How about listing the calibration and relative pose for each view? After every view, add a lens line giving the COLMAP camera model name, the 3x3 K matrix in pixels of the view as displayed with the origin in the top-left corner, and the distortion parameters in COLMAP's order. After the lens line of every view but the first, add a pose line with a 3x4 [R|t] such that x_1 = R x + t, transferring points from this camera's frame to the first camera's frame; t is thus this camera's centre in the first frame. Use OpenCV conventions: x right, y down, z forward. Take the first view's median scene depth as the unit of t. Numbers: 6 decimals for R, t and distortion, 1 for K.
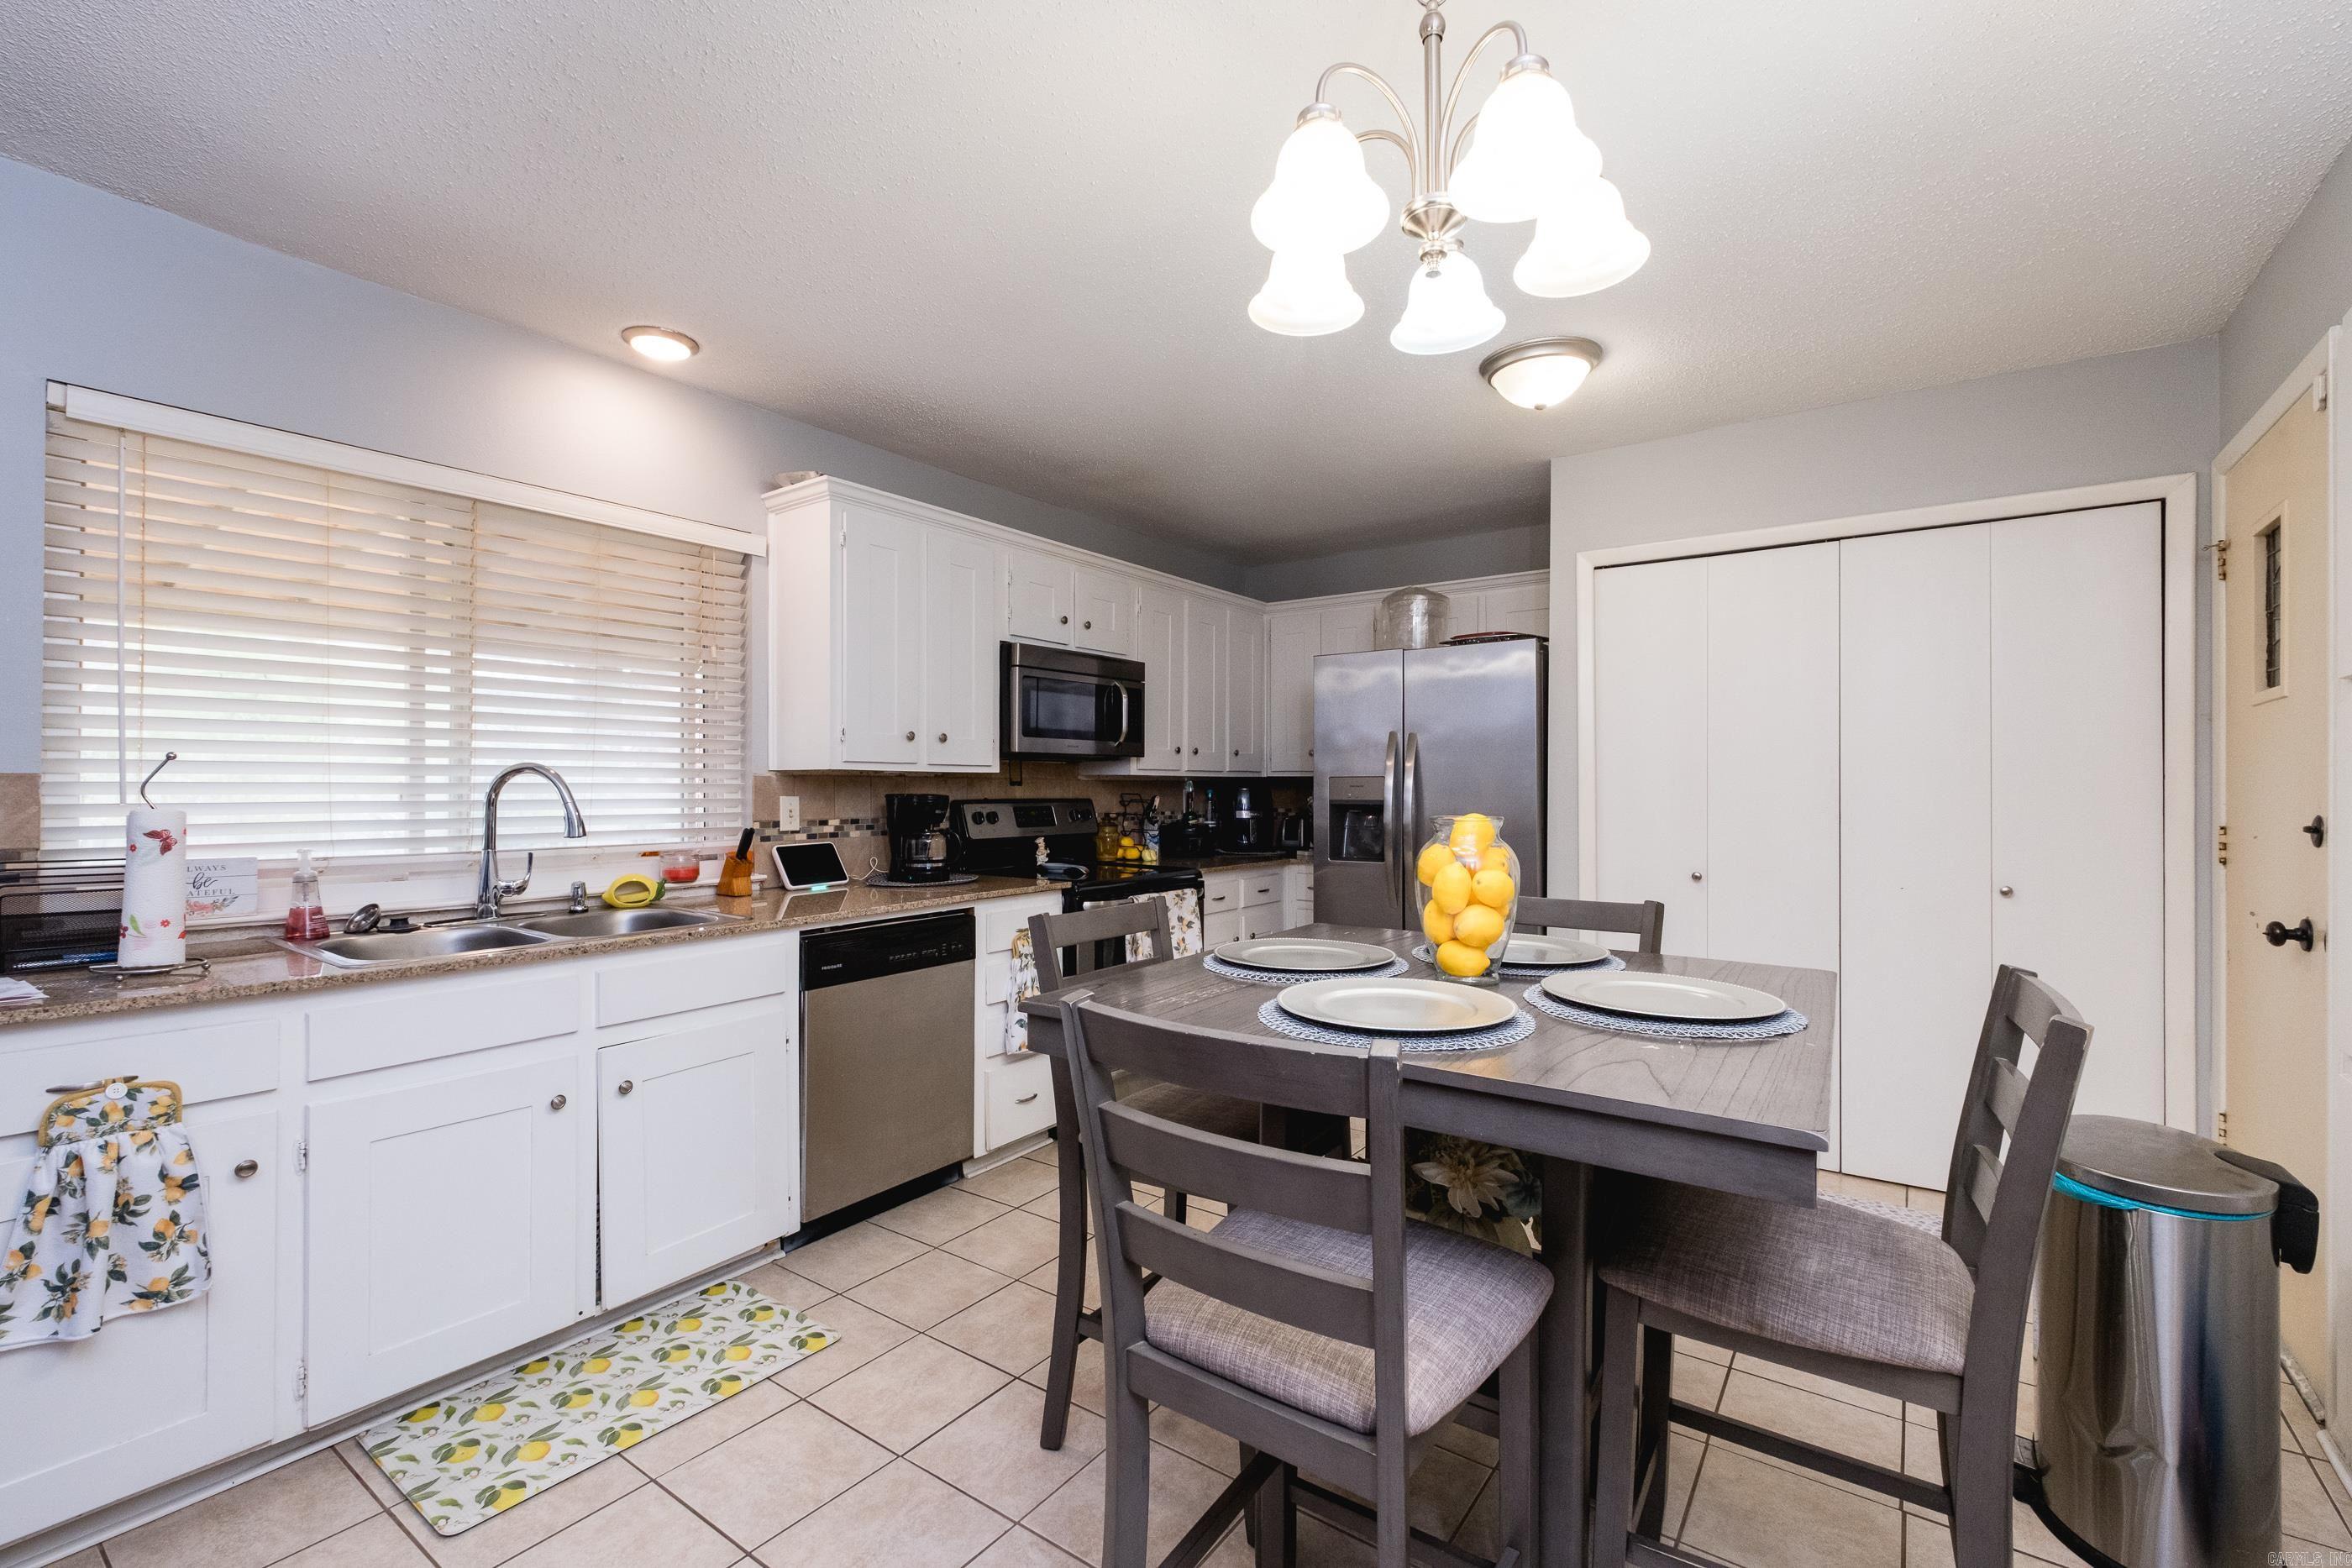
lens RADIAL K [[1007.9, 0, 1185.9], [0, 1007.9, 785.8], [0, 0, 1]] dist [0.001649, -0.000429]
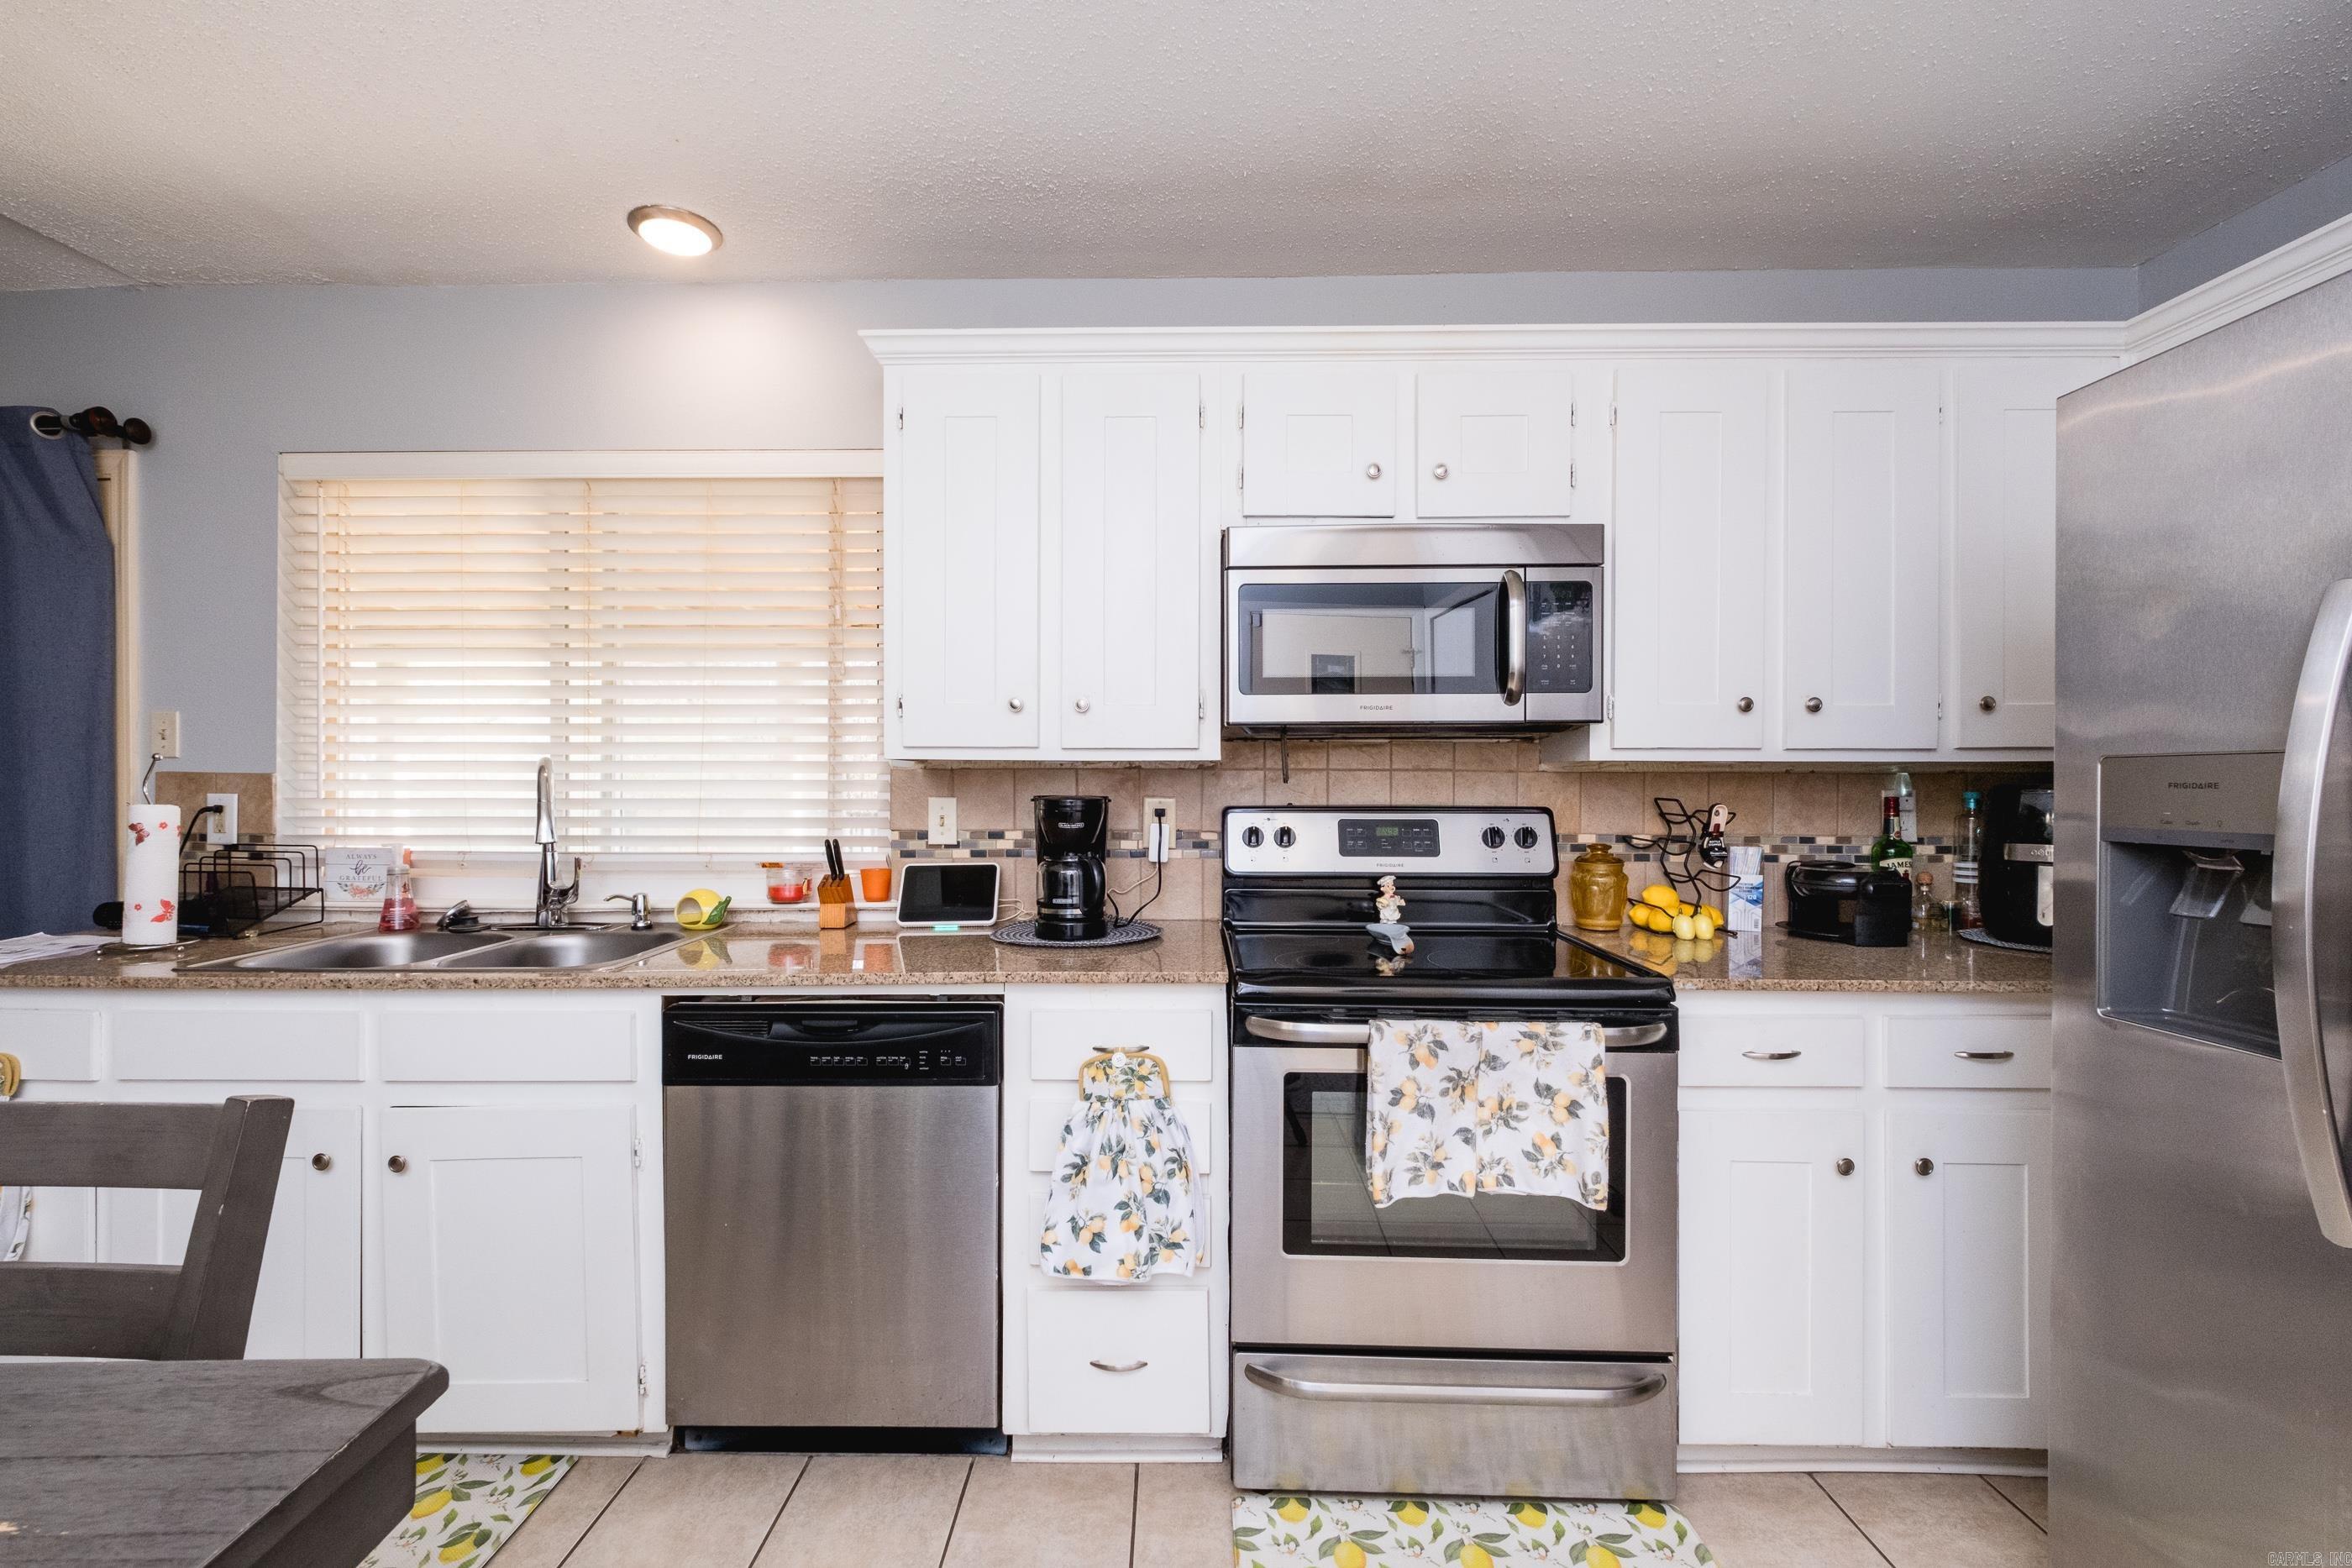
lens RADIAL K [[1024.0, 0, 1145.9], [0, 1024.0, 789.3], [0, 0, 1]] dist [0.005881, 0.000261]
pose [[0.556821, 0.004308, -0.830621, 0.312597], [0.001335, 0.999981, 0.006082, 0.000288], [0.830631, -0.004496, 0.556805, 0.725723]]
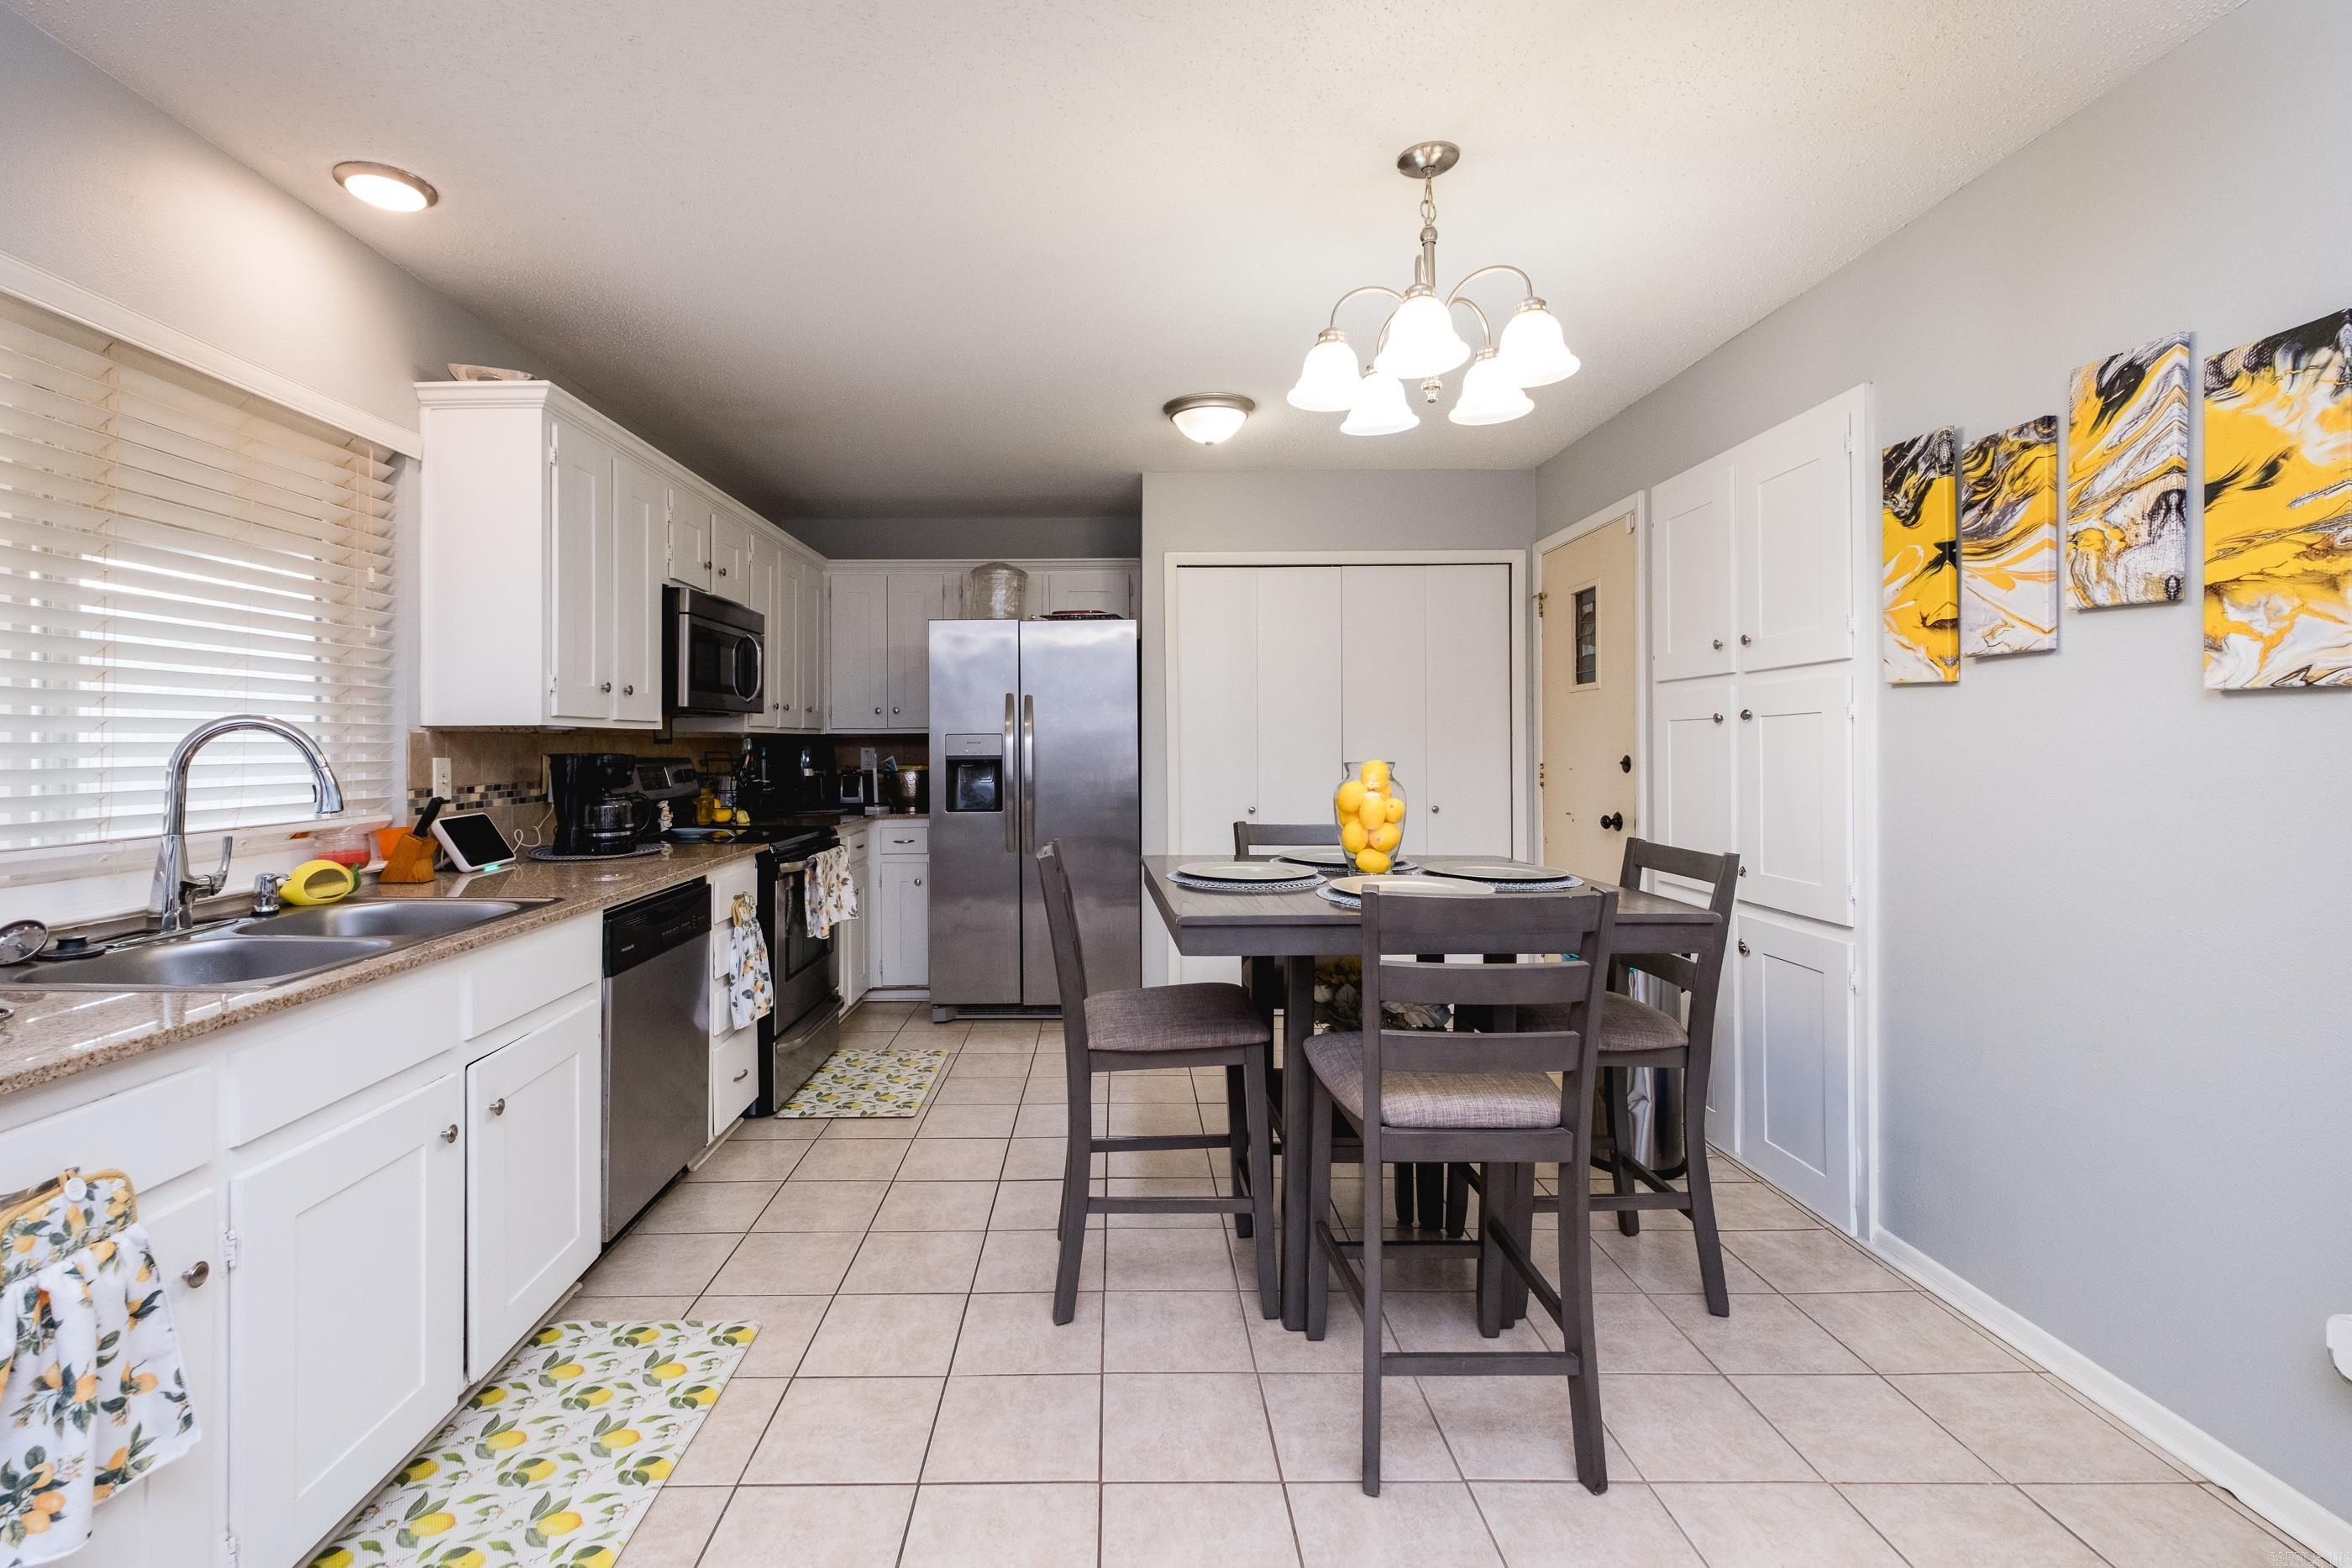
lens RADIAL K [[1039.0, 0, 1109.6], [0, 1039.0, 741.2], [0, 0, 1]] dist [0.001741, 0.001161]
pose [[0.816236, -0.003714, 0.577706, -0.447963], [0.005110, 0.999987, -0.000791, 0.000438], [-0.577696, 0.003598, 0.816244, 0.005727]]
